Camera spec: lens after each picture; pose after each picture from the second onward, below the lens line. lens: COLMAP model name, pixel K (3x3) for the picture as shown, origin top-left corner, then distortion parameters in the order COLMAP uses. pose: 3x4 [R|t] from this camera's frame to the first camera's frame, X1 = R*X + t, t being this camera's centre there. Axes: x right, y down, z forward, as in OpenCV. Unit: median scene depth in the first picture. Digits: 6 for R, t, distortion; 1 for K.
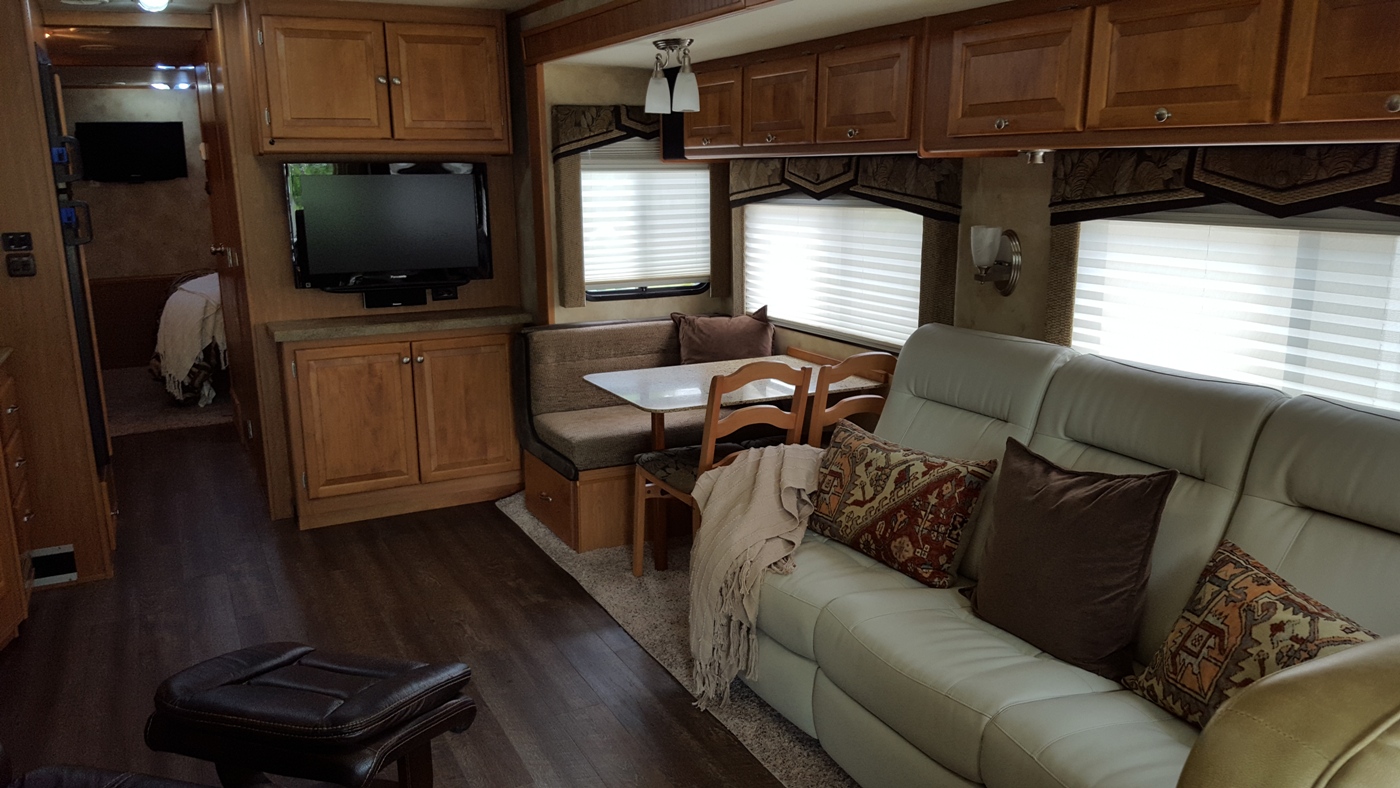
lens RADIAL K [[1051.0, 0, 682.3], [0, 1051.0, 402.1], [0, 0, 1]] dist [0.161294, -0.292892]
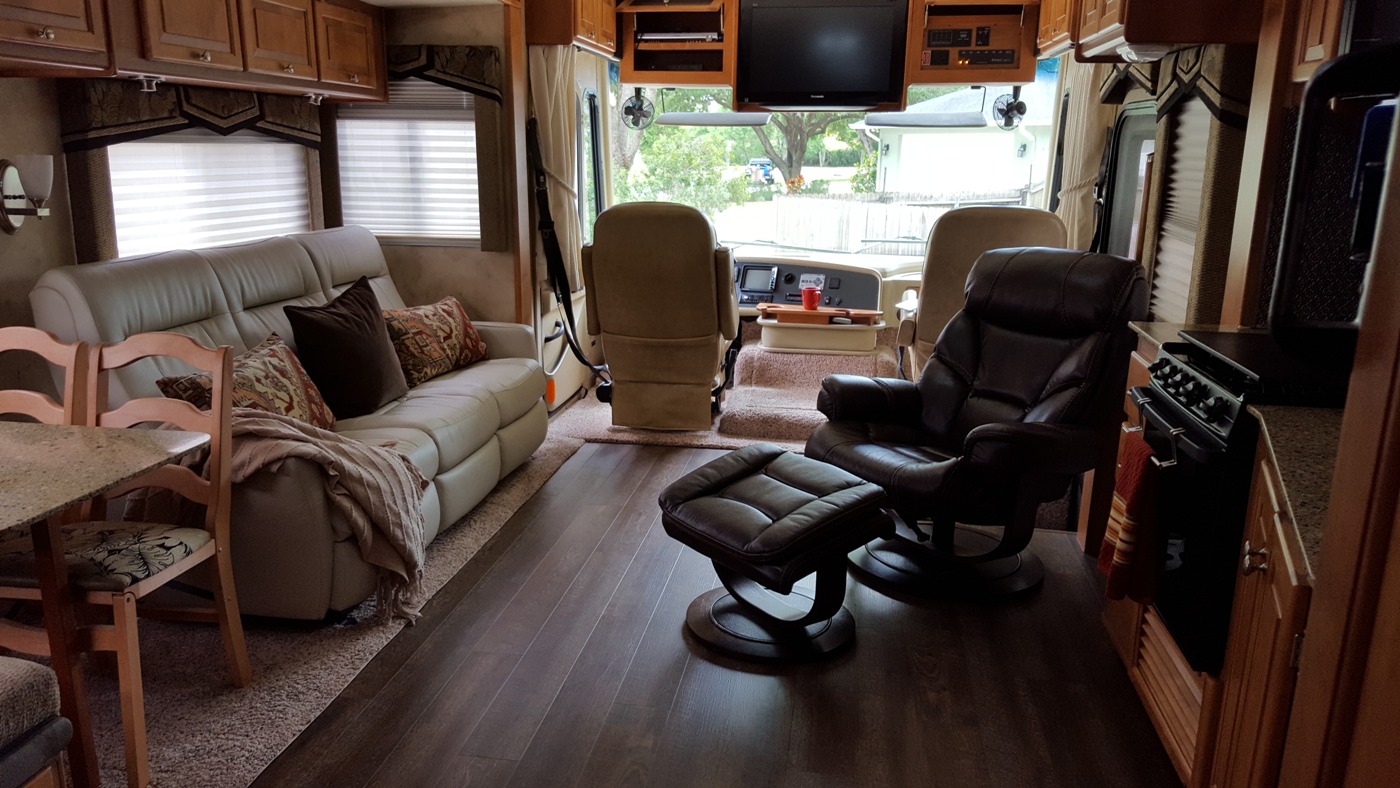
lens RADIAL K [[1074.6, 0, 655.8], [0, 1074.6, 410.4], [0, 0, 1]] dist [0.159301, -0.316635]
pose [[-0.796554, -0.139079, 0.588352, -0.527036], [0.132783, 0.909170, 0.394688, -0.195577], [-0.589805, 0.392514, -0.705736, 1.055506]]
